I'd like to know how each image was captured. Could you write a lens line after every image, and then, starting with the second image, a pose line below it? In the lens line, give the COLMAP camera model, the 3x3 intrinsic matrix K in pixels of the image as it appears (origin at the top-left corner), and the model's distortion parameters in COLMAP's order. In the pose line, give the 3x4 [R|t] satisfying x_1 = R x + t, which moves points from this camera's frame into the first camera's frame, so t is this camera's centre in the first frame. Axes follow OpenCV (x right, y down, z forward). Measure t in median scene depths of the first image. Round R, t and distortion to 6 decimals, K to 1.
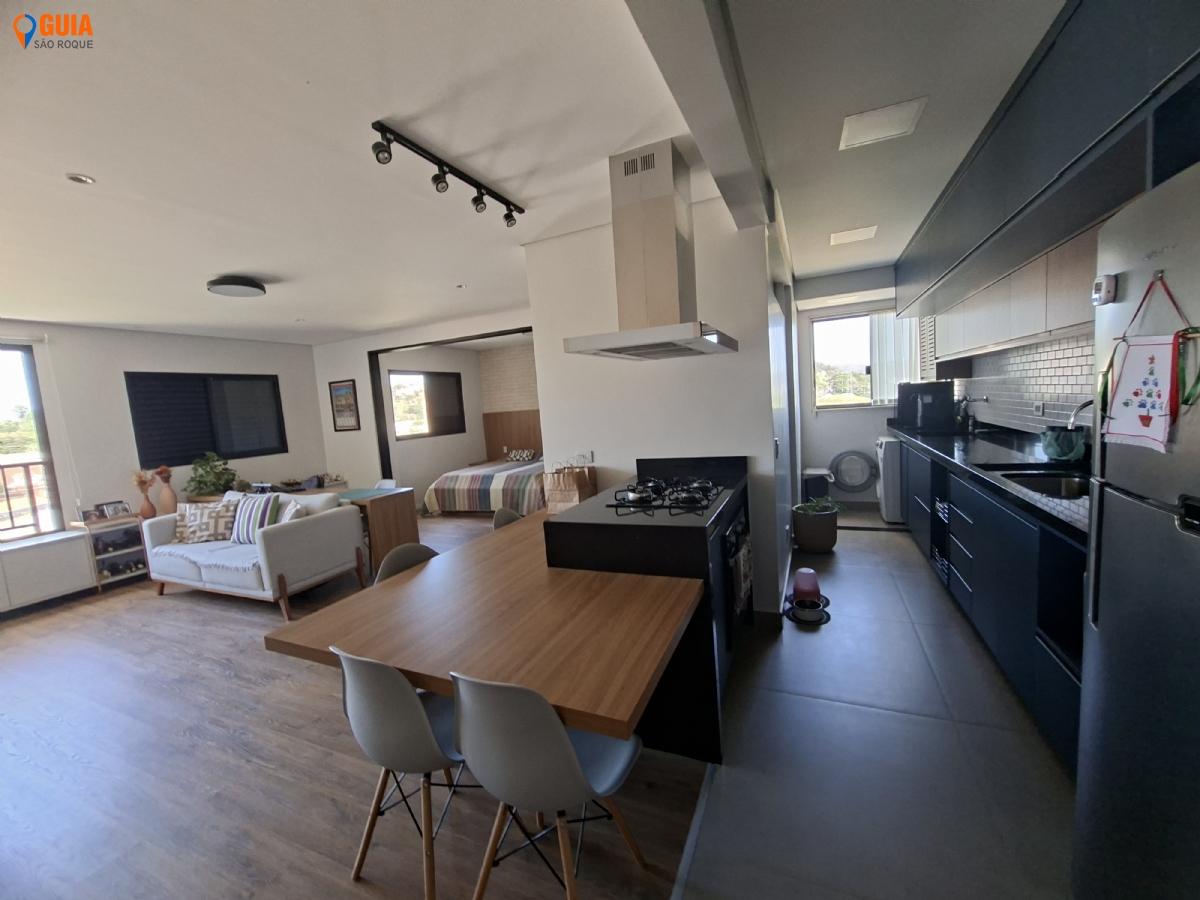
lens RADIAL K [[473.8, 0, 601.9], [0, 473.8, 447.5], [0, 0, 1]] dist [-0.010026, 0.002791]
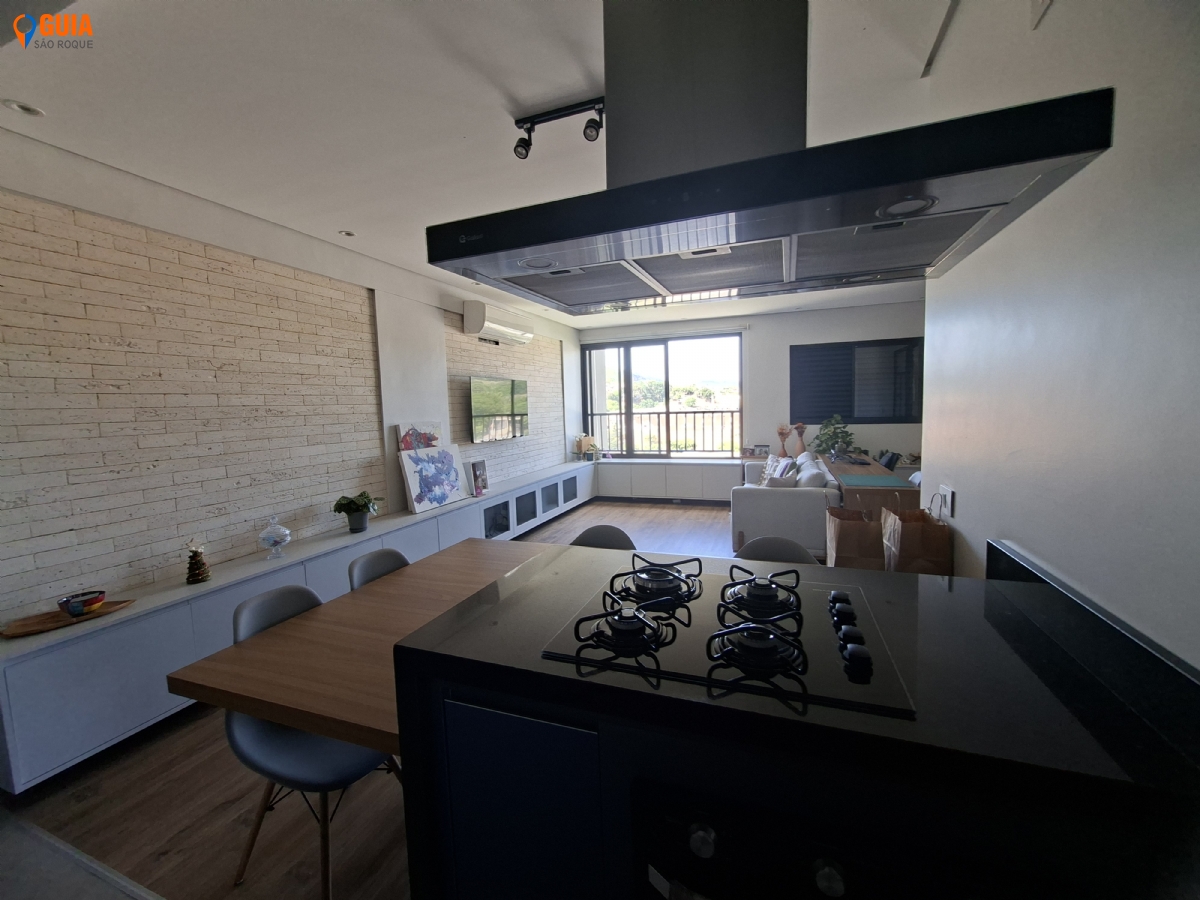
lens RADIAL K [[473.8, 0, 600.6], [0, 473.8, 447.0], [0, 0, 1]] dist [-0.010026, 0.002791]
pose [[0.056441, 0.160446, -0.985430, 0.313386], [-0.072486, 0.985057, 0.156234, -0.065500], [0.995771, 0.062612, 0.067228, 0.518742]]
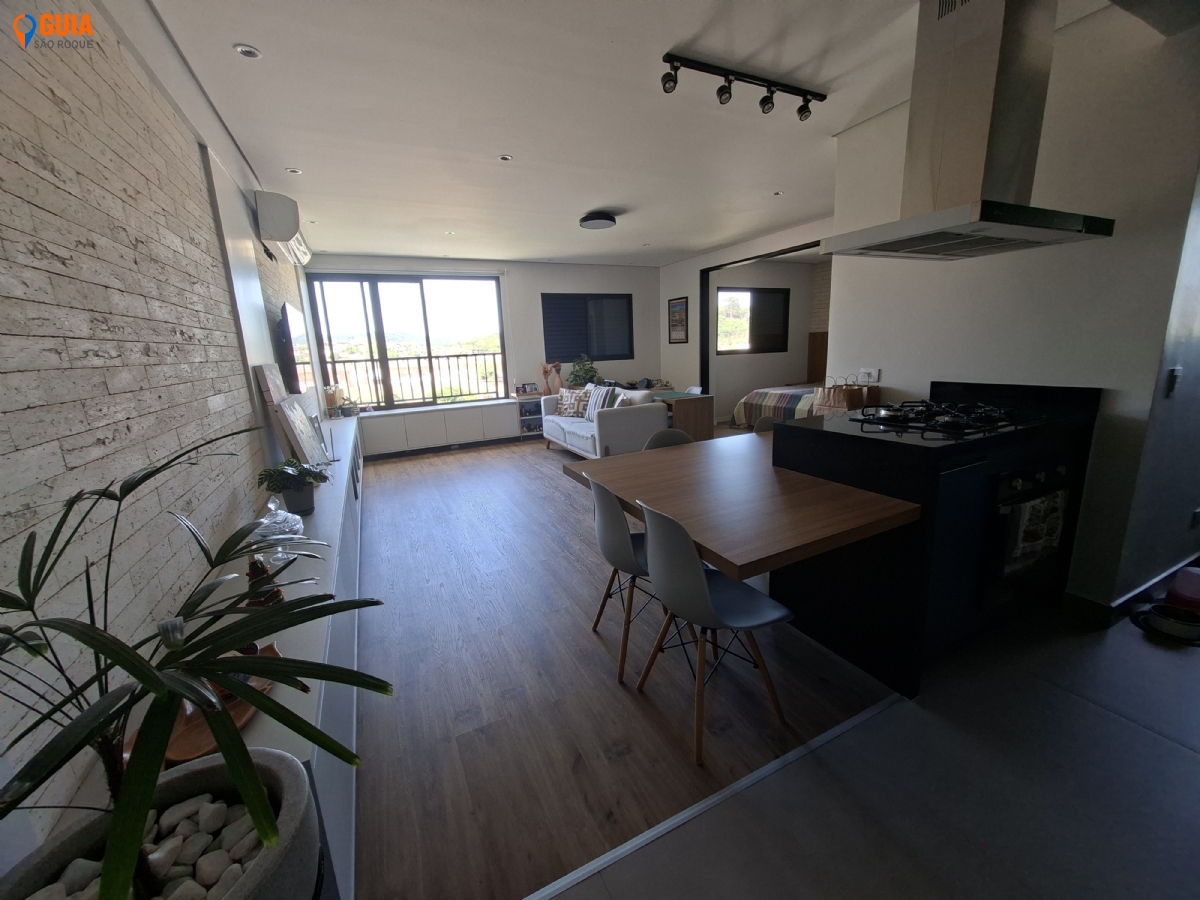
lens RADIAL K [[473.8, 0, 601.0], [0, 473.8, 449.5], [0, 0, 1]] dist [-0.010026, 0.002791]
pose [[0.763133, 0.179968, -0.620677, 0.129465], [-0.076846, 0.978898, 0.189352, 0.022611], [0.641657, -0.096803, 0.760859, -0.032853]]
